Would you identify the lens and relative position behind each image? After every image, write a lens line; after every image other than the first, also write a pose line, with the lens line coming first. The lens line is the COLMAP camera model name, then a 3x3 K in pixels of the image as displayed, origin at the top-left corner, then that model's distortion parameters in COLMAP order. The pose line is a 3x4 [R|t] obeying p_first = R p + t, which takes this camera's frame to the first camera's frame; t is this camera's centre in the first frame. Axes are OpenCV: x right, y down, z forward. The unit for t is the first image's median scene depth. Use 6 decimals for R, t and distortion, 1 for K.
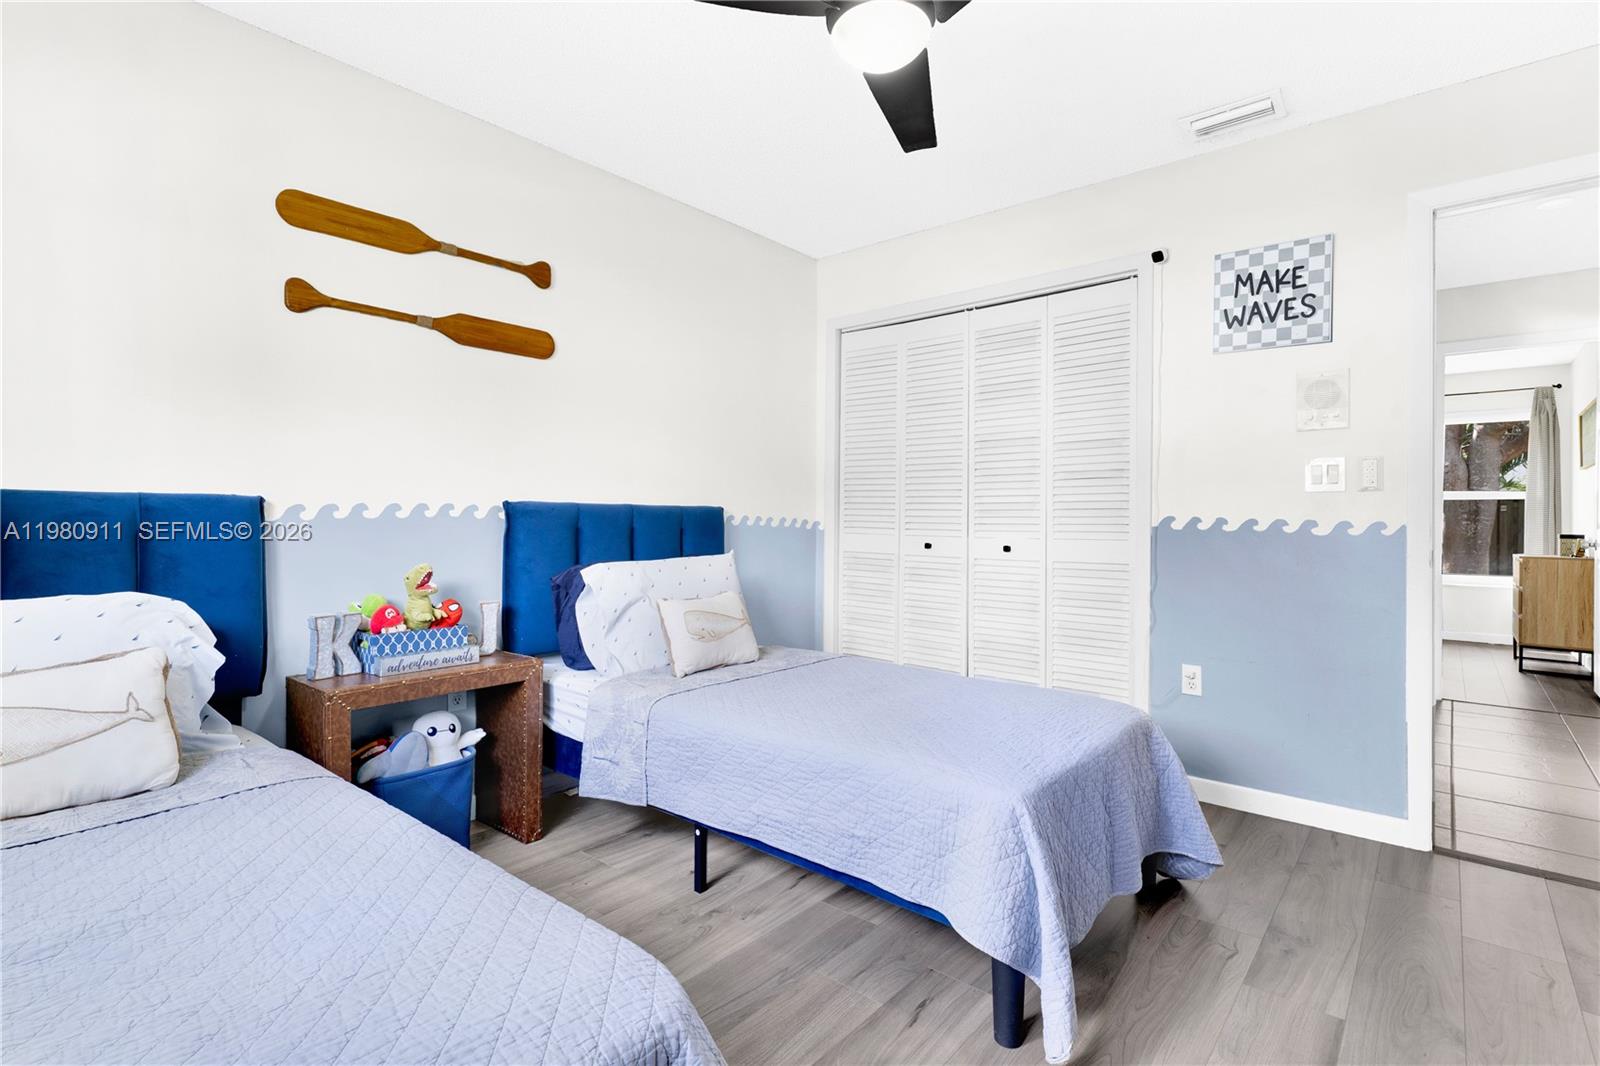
lens RADIAL K [[761.8, 0, 800.0], [0, 761.8, 517.4], [0, 0, 1]] dist [-0.000603, -0.000088]
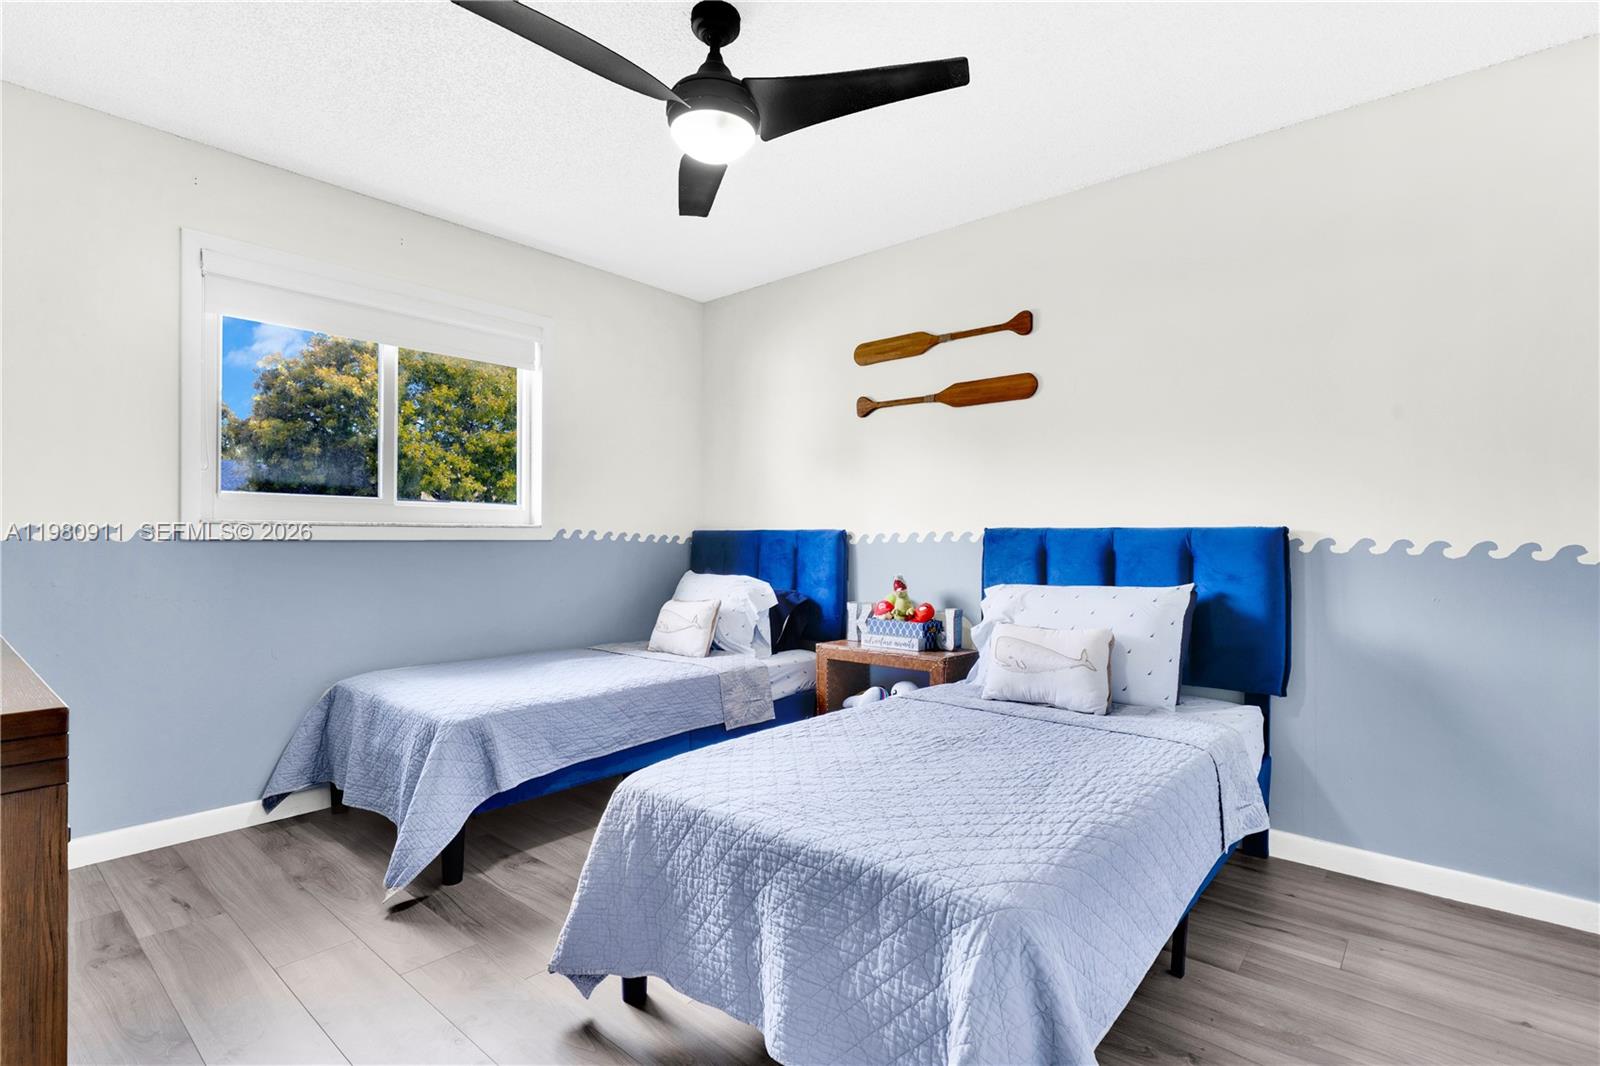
lens RADIAL K [[761.8, 0, 799.1], [0, 761.8, 546.3], [0, 0, 1]] dist [-0.000603, -0.000088]
pose [[-0.002221, -0.004377, -0.999988, 0.833781], [-0.007299, 0.999964, -0.004360, 0.014359], [0.999971, 0.007289, -0.002253, 0.736304]]
